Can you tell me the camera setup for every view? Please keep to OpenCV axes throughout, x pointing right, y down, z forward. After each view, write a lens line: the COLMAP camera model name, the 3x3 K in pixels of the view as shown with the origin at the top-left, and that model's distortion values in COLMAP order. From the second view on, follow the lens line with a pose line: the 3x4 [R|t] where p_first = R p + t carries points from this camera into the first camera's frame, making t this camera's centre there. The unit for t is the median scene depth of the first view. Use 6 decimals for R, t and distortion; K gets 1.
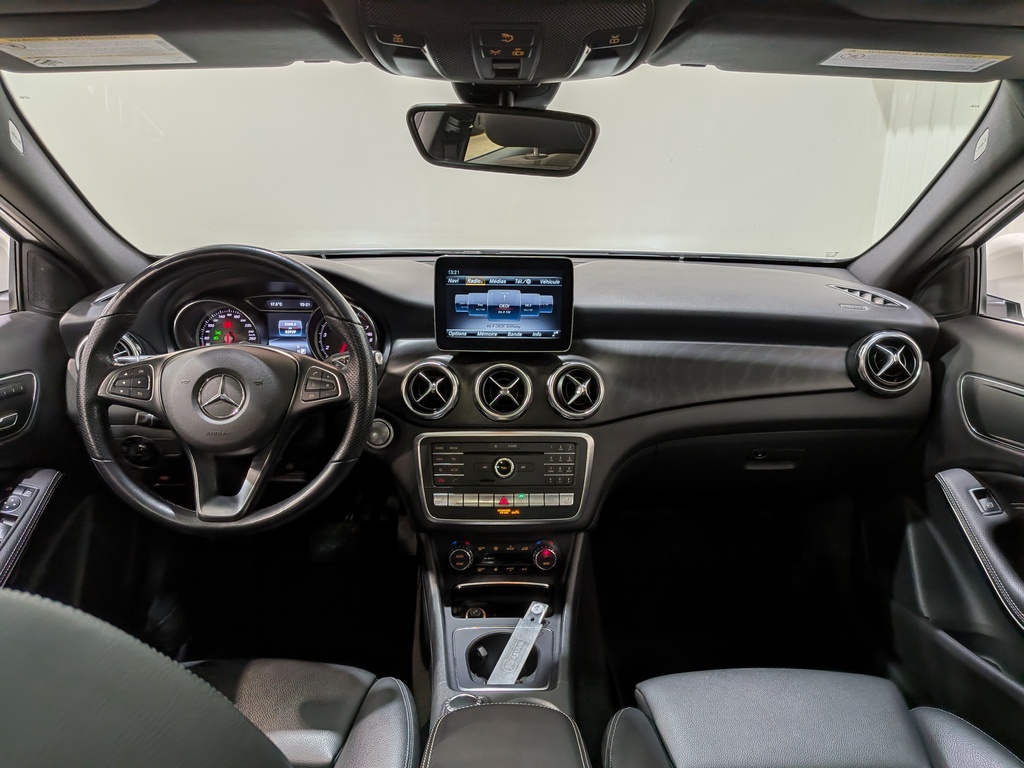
lens RADIAL K [[743.1, 0, 516.6], [0, 743.1, 384.0], [0, 0, 1]] dist [0.055829, -0.090835]
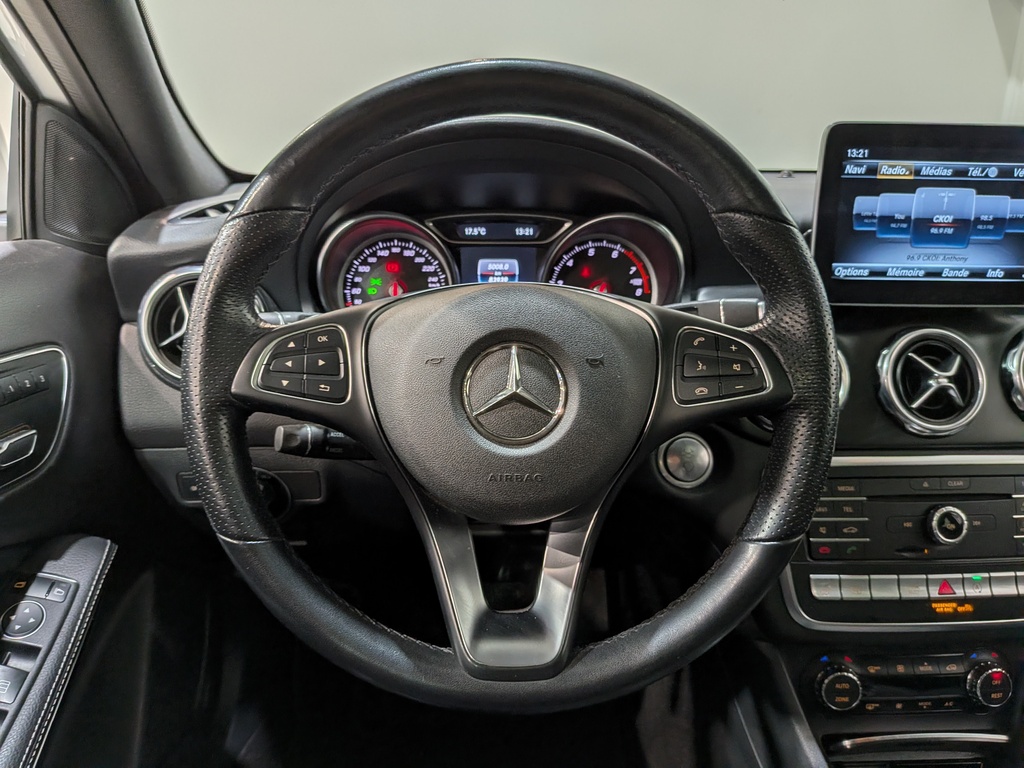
lens RADIAL K [[743.1, 0, 487.2], [0, 743.1, 378.3], [0, 0, 1]] dist [0.055829, -0.090835]
pose [[0.999968, -0.006010, 0.005258, -0.342239], [0.006018, 0.999981, -0.001433, 0.007099], [-0.005249, 0.001465, 0.999985, 0.465871]]
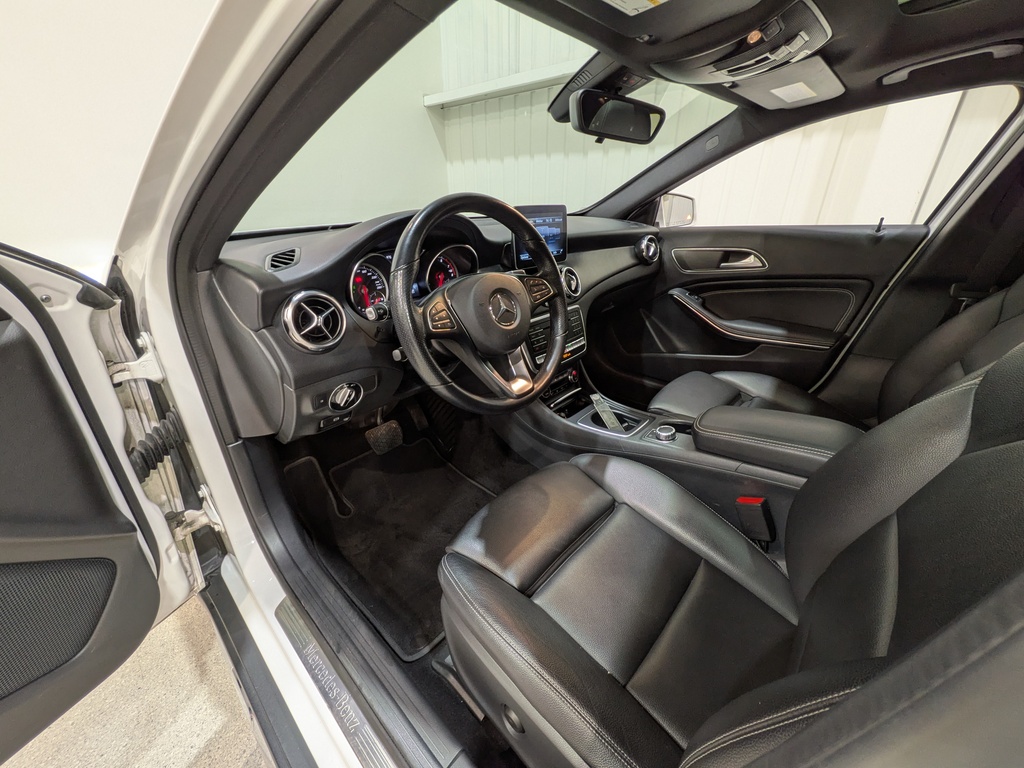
lens RADIAL K [[398.0, 0, 514.1], [0, 398.0, 379.5], [0, 0, 1]] dist [0.011298, -0.000012]
pose [[0.702010, -0.315475, 0.638481, -0.725022], [0.217366, 0.948667, 0.229745, -0.020620], [-0.678185, -0.022499, 0.734547, 0.378672]]
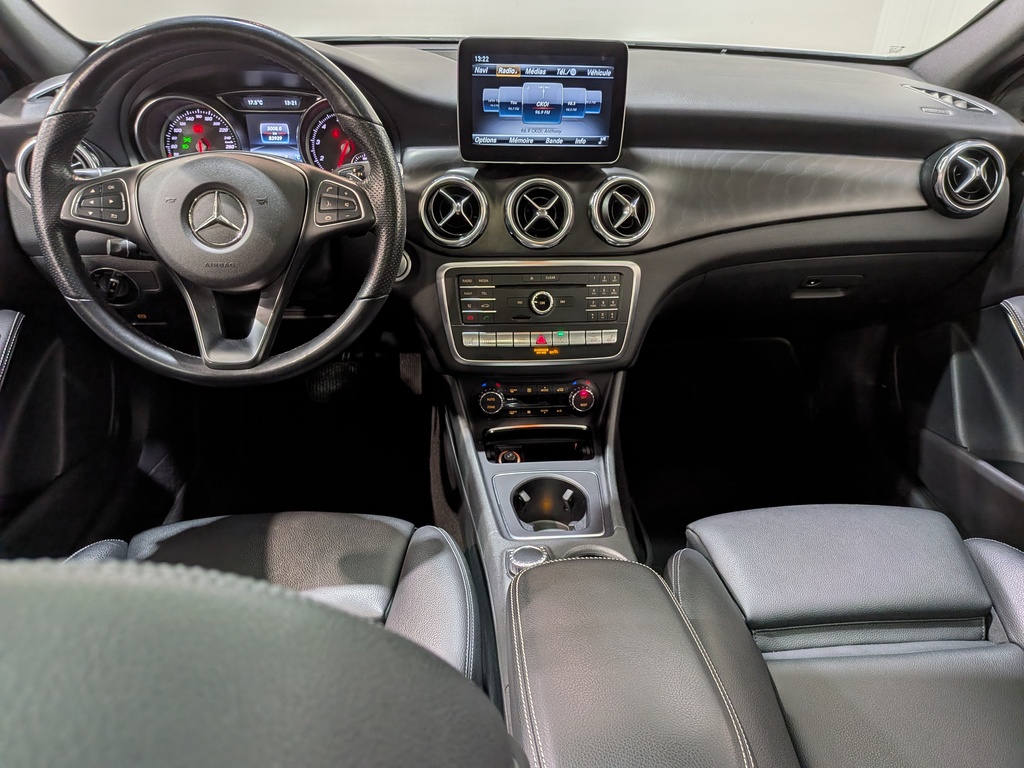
lens RADIAL K [[743.1, 0, 520.2], [0, 743.1, 415.7], [0, 0, 1]] dist [0.055829, -0.090835]
pose [[0.997544, -0.022836, 0.066220, -0.103501], [0.004292, 0.963517, 0.267613, 0.005277], [-0.069915, -0.266671, 0.961248, 0.112125]]
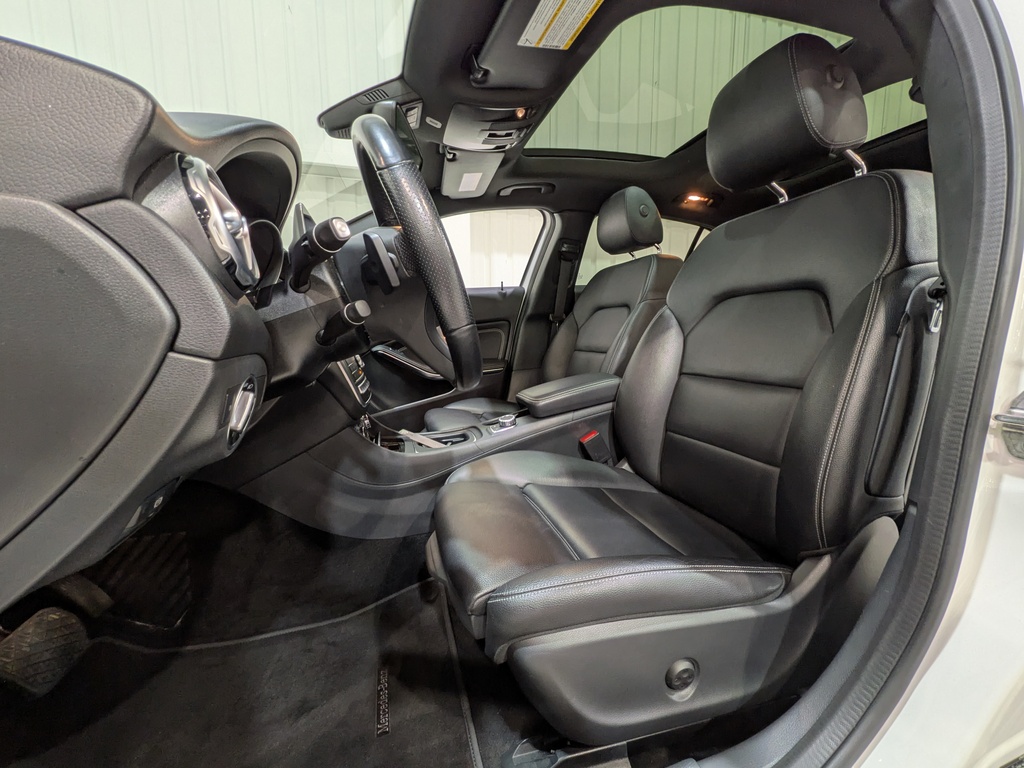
lens RADIAL K [[398.0, 0, 512.8], [0, 398.0, 384.5], [0, 0, 1]] dist [0.011298, -0.000012]
pose [[-0.267278, -0.146329, 0.952444, -0.850947], [0.279174, 0.934255, 0.221877, 0.063471], [-0.922293, 0.325201, -0.208855, 0.887230]]
